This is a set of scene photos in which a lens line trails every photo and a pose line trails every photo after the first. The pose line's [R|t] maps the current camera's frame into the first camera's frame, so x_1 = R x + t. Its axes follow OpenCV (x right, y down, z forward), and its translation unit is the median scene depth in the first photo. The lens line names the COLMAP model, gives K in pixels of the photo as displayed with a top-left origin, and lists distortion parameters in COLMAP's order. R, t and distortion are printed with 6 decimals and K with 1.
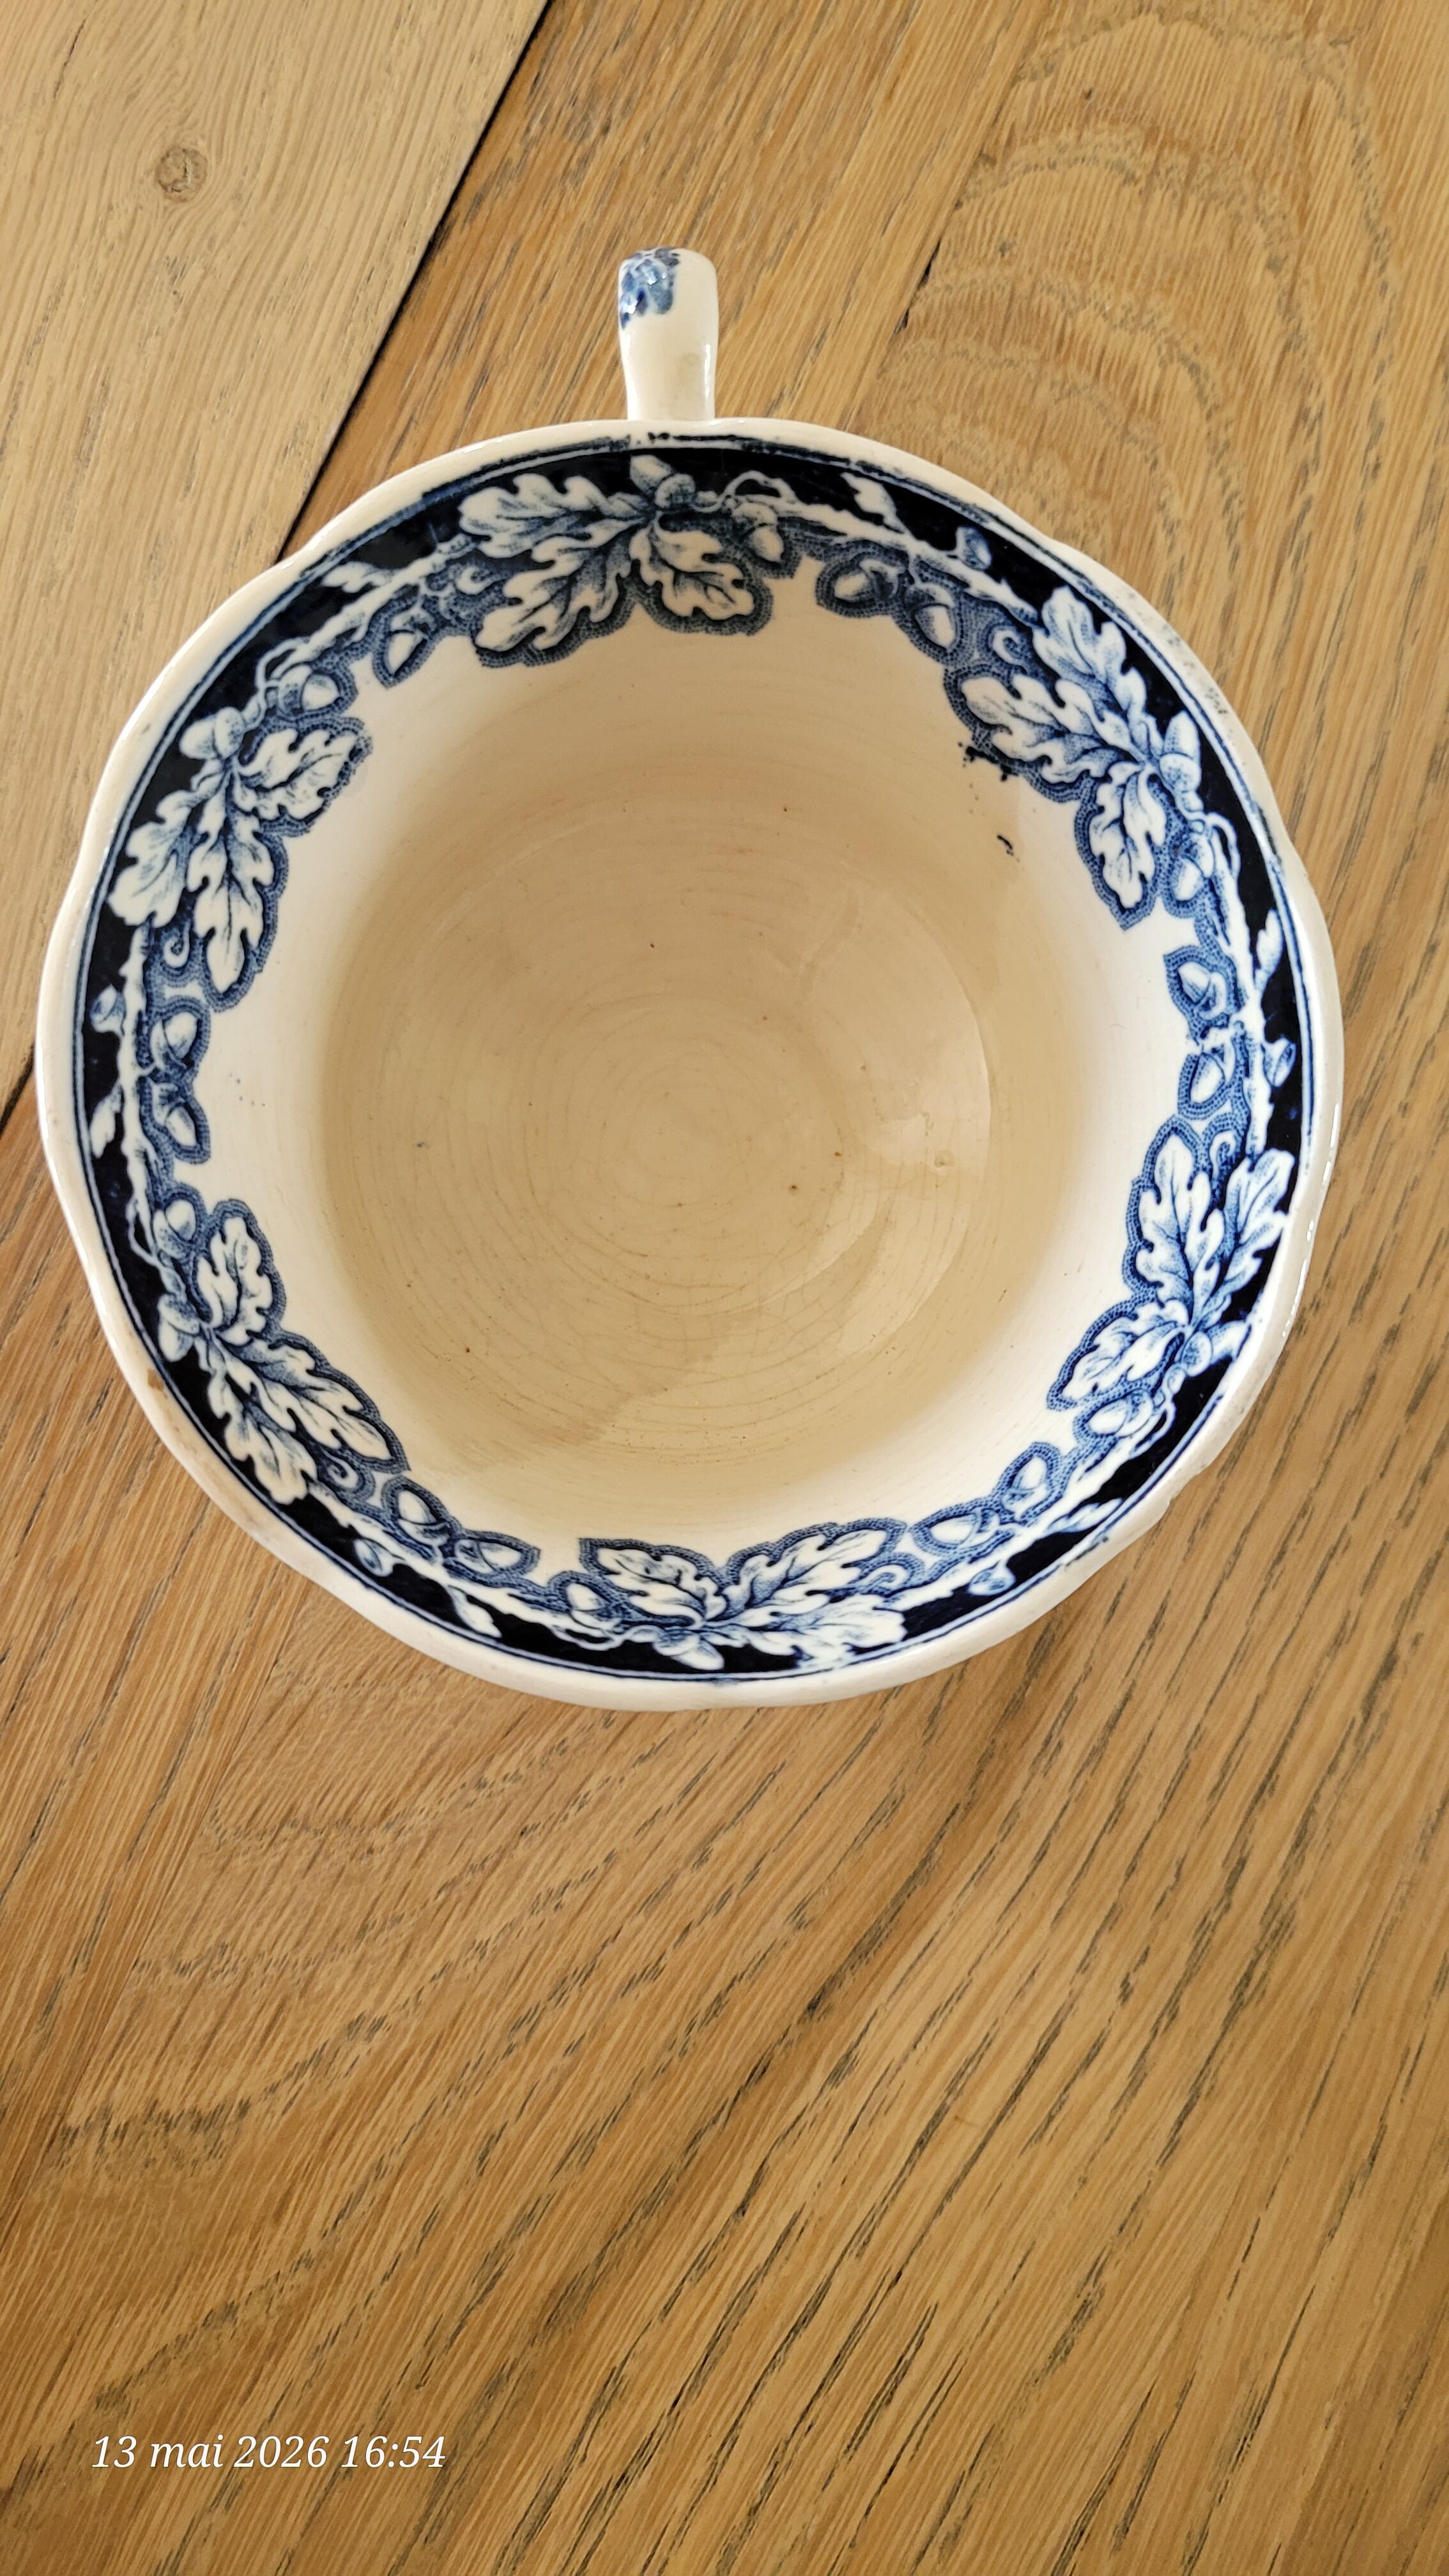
lens RADIAL K [[1995.5, 0, 733.3], [0, 1995.5, 1266.7], [0, 0, 1]] dist [-0.016370, 0.007819]
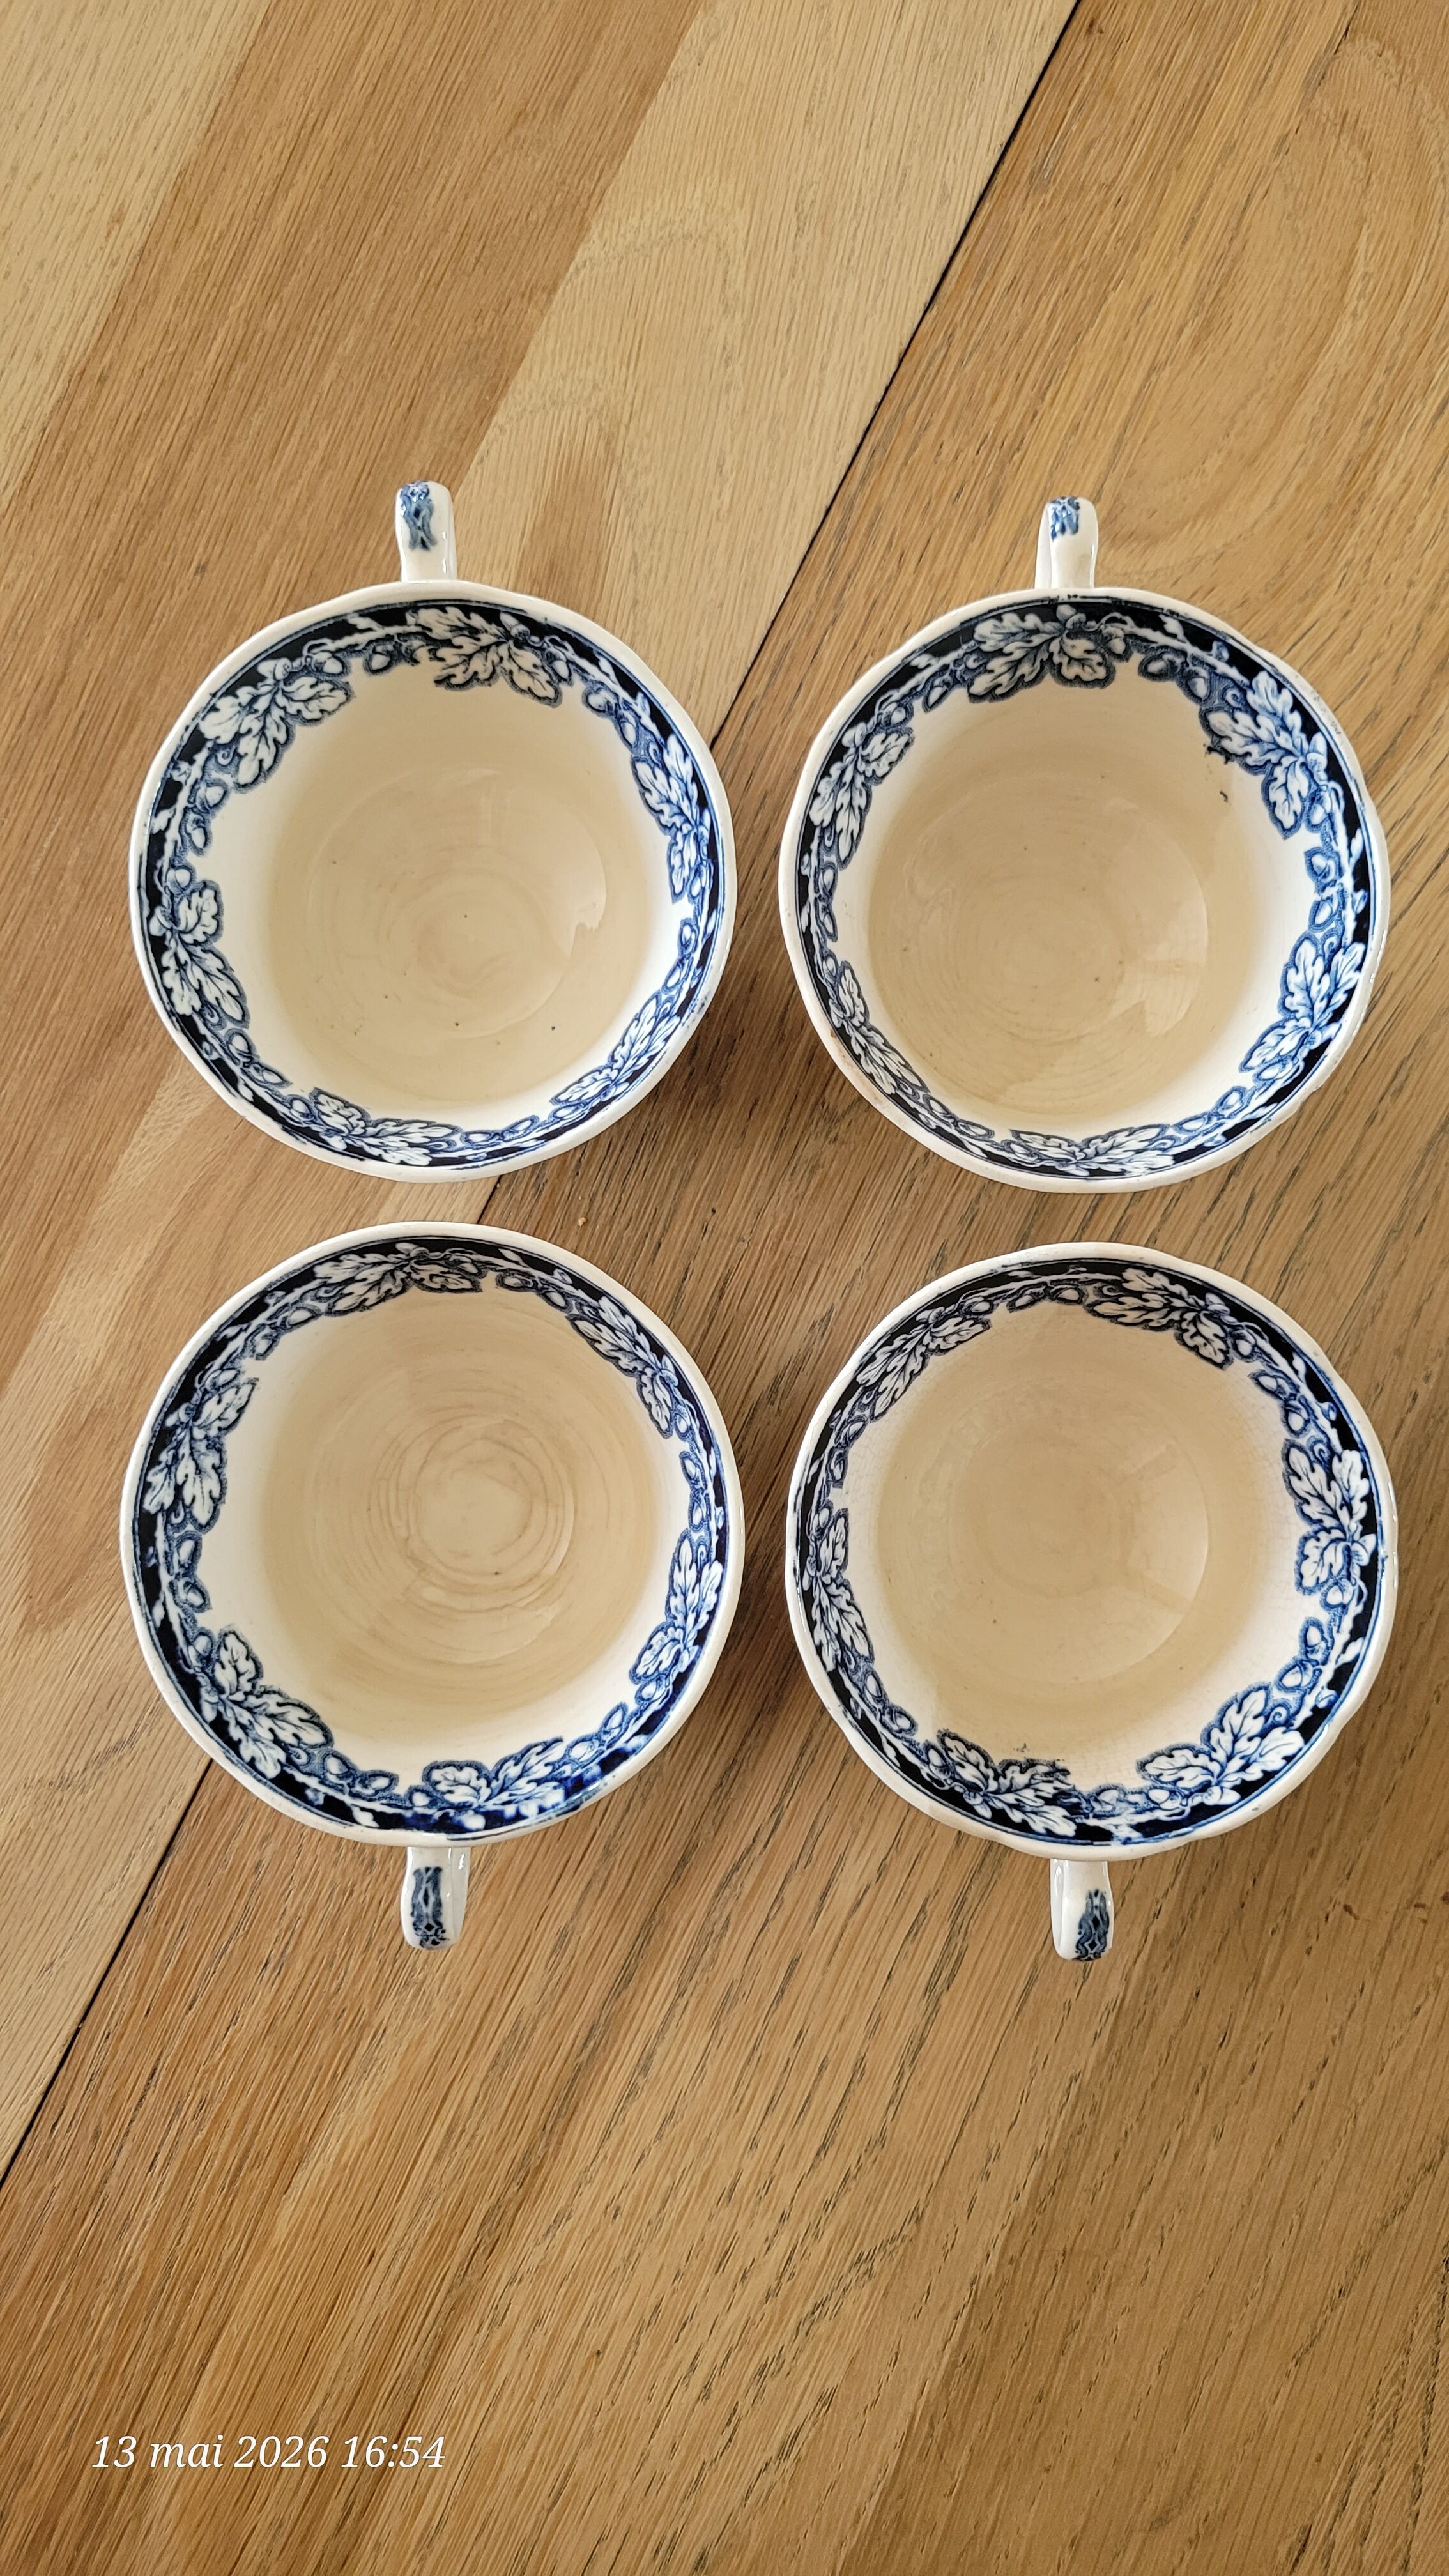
lens RADIAL K [[1995.5, 0, 720.4], [0, 1995.5, 1308.0], [0, 0, 1]] dist [-0.016370, 0.007819]
pose [[0.998668, 0.028521, -0.042992, -0.289081], [-0.027022, 0.999020, 0.035052, 0.263340], [0.043950, -0.033843, 0.998460, -1.111311]]
